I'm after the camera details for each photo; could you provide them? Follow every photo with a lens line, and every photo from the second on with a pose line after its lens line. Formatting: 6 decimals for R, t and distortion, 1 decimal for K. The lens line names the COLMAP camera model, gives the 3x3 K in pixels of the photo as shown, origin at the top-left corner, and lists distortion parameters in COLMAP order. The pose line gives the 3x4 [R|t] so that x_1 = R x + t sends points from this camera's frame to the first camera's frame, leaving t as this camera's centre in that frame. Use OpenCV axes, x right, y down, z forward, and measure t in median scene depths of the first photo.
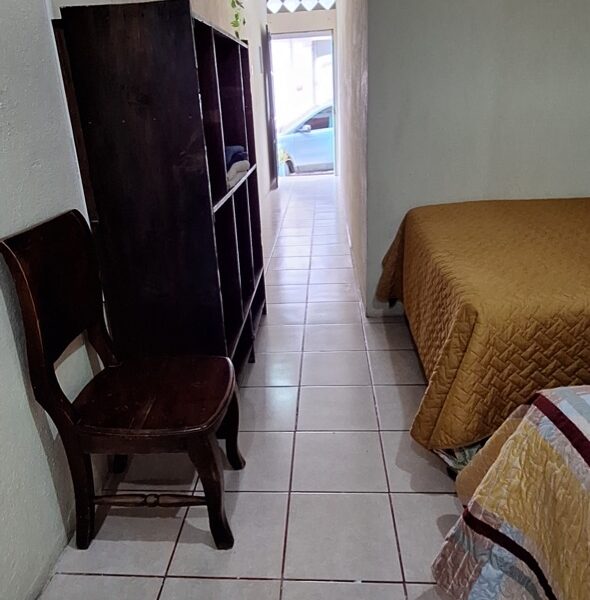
lens RADIAL K [[512.3, 0, 291.4], [0, 512.3, 301.2], [0, 0, 1]] dist [-0.013369, 0.001487]
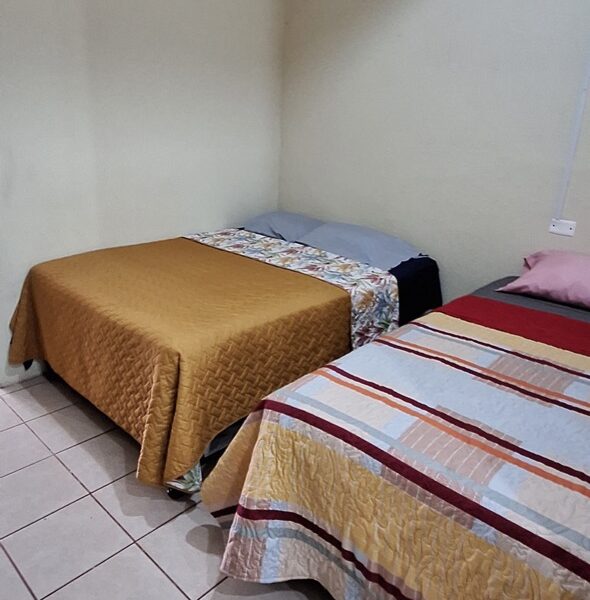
lens RADIAL K [[512.3, 0, 291.9], [0, 512.3, 299.1], [0, 0, 1]] dist [-0.013369, 0.001487]
pose [[0.613893, -0.182031, 0.768115, -0.362457], [0.217621, 0.974369, 0.056983, -0.110259], [-0.758799, 0.132176, 0.637772, 0.028519]]
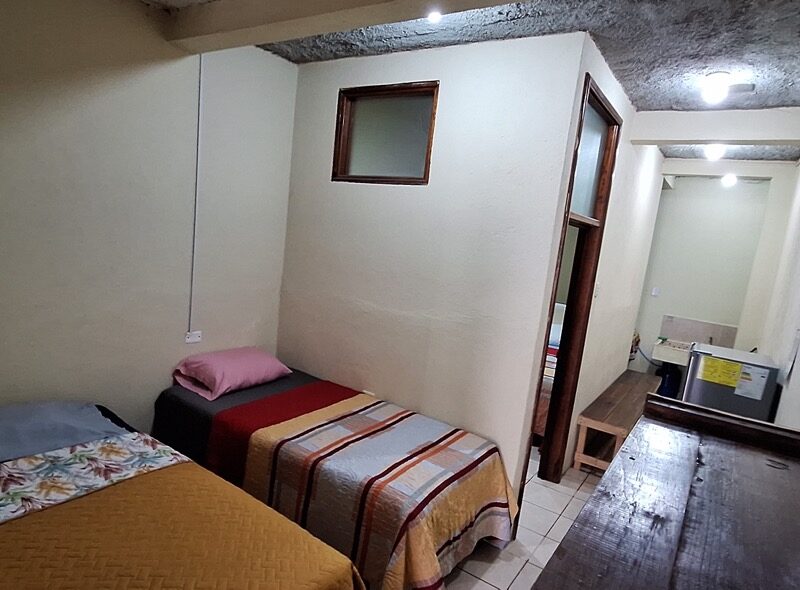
lens RADIAL K [[490.0, 0, 400.3], [0, 490.0, 296.6], [0, 0, 1]] dist [0.005387, 0.001257]
pose [[-0.866610, -0.116221, 0.485263, -0.227695], [0.115593, 0.899284, 0.421813, -1.178554], [-0.485413, 0.421640, -0.765894, 1.810684]]
